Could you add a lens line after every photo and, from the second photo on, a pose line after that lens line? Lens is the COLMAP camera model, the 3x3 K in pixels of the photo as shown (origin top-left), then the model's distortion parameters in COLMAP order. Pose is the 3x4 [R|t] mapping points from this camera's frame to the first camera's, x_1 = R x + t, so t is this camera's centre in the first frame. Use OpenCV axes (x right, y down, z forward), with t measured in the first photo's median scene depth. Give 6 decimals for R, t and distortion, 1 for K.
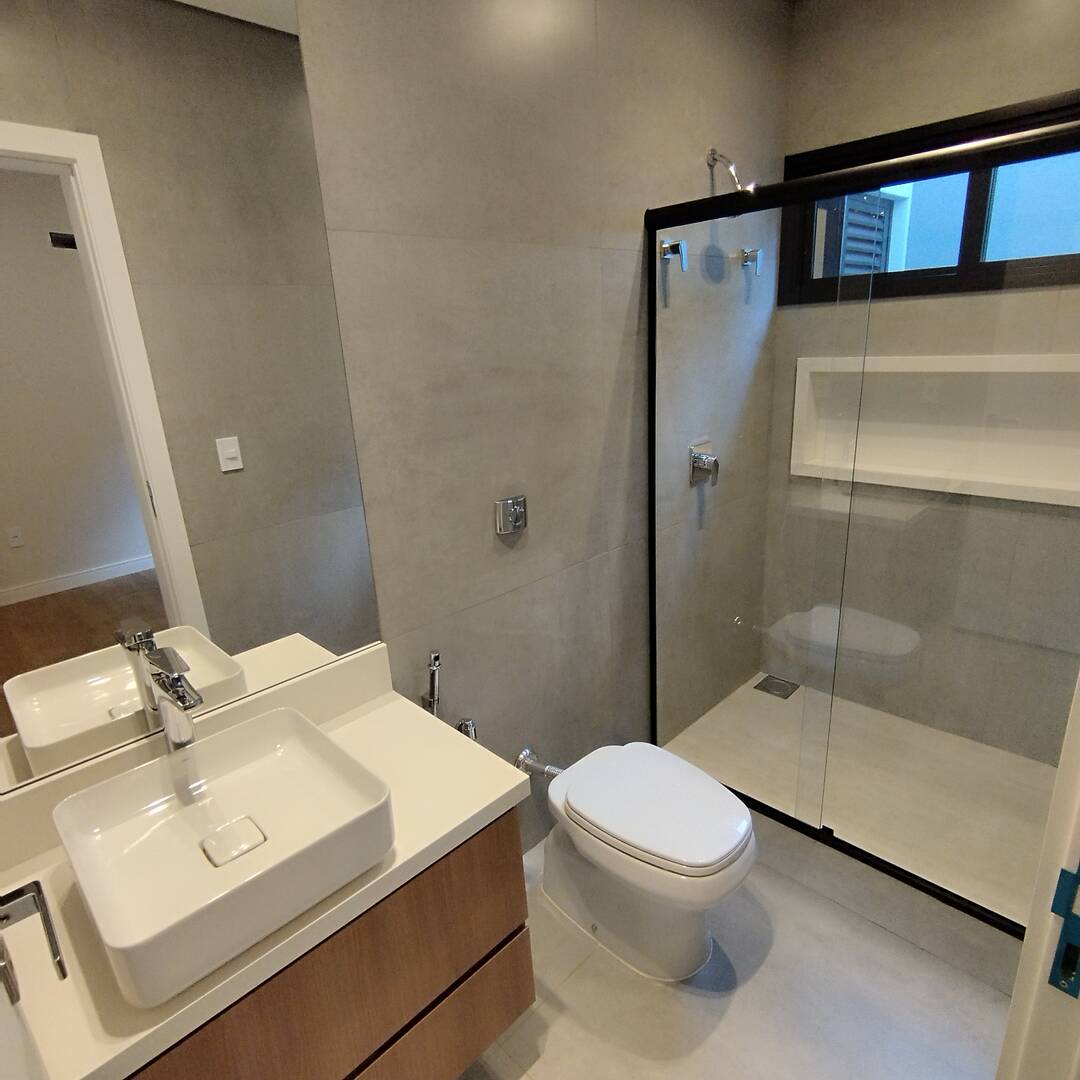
lens RADIAL K [[655.1, 0, 542.7], [0, 655.1, 542.7], [0, 0, 1]] dist [-0.000377, -0.000110]
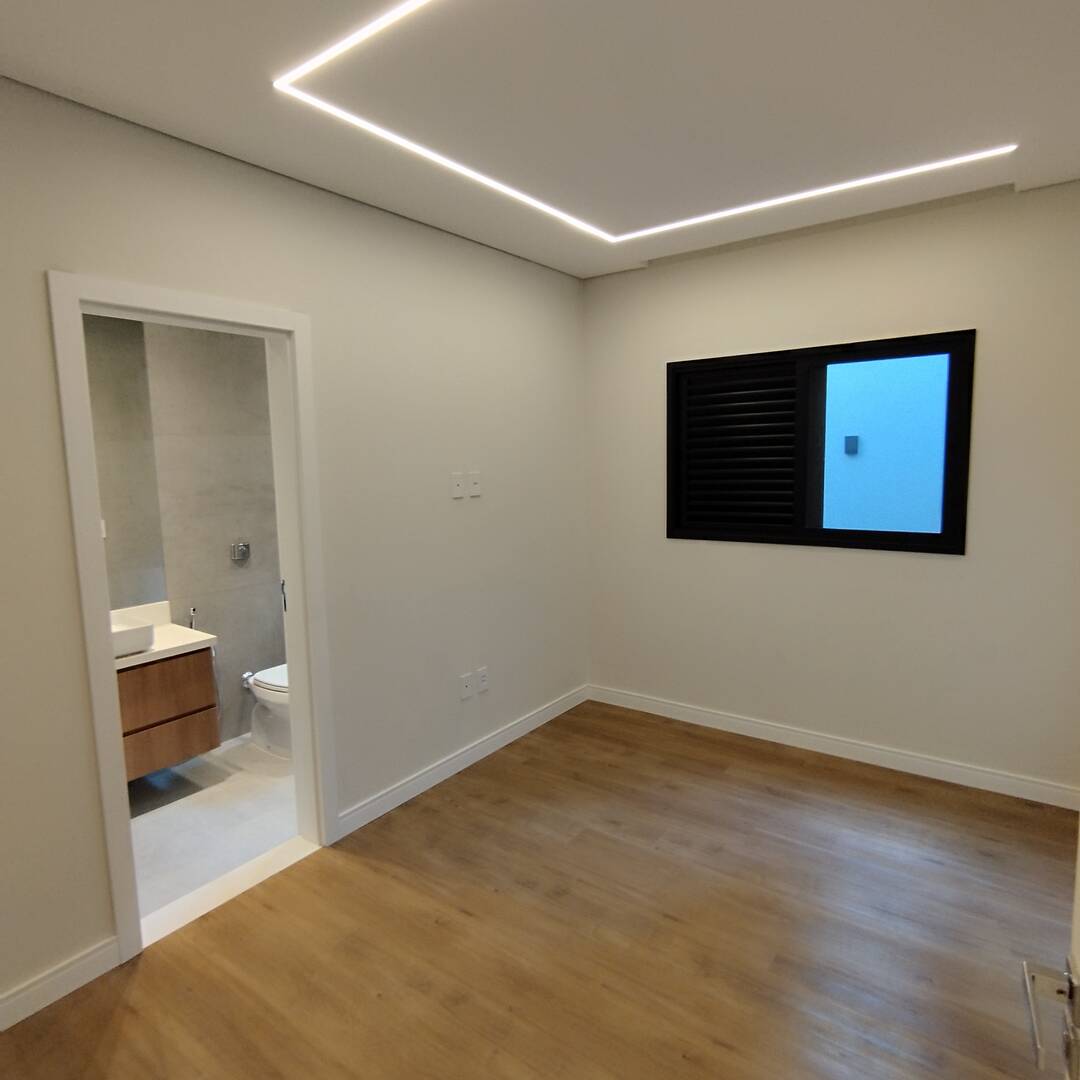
lens RADIAL K [[655.1, 0, 539.3], [0, 655.1, 535.5], [0, 0, 1]] dist [-0.000377, -0.000110]
pose [[0.987745, 0.013522, 0.155491, 0.599652], [0.016035, 0.982176, -0.187280, 0.332853], [-0.155252, 0.187478, 0.969922, -1.291510]]
